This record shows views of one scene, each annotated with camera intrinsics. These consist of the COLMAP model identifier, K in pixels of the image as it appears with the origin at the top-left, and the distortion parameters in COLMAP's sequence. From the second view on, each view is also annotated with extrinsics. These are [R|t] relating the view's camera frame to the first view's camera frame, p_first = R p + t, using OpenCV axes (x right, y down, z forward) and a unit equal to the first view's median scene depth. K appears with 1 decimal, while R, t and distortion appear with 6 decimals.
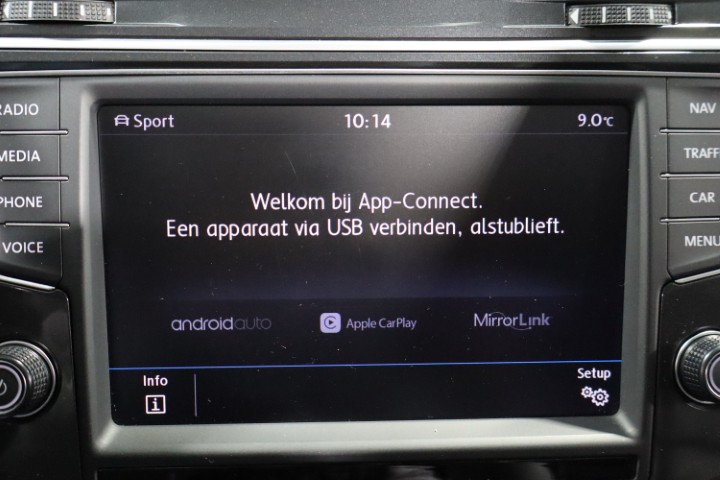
lens RADIAL K [[666.4, 0, 360.0], [0, 666.4, 240.0], [0, 0, 1]] dist [0.008750, 0.004520]
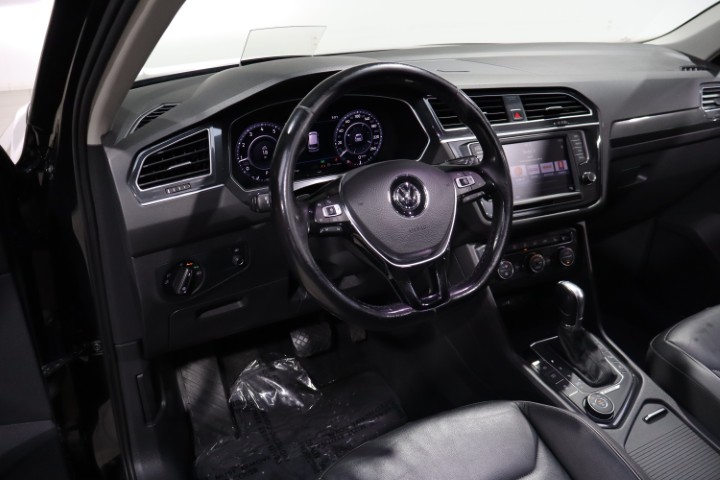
lens RADIAL K [[597.6, 0, 360.0], [0, 597.6, 240.0], [0, 0, 1]] dist [-0.019873, -0.007593]
pose [[0.925397, -0.163558, 0.341890, -3.232338], [0.211480, 0.971431, -0.107690, 0.866506], [-0.314509, 0.171959, 0.933549, -3.187233]]
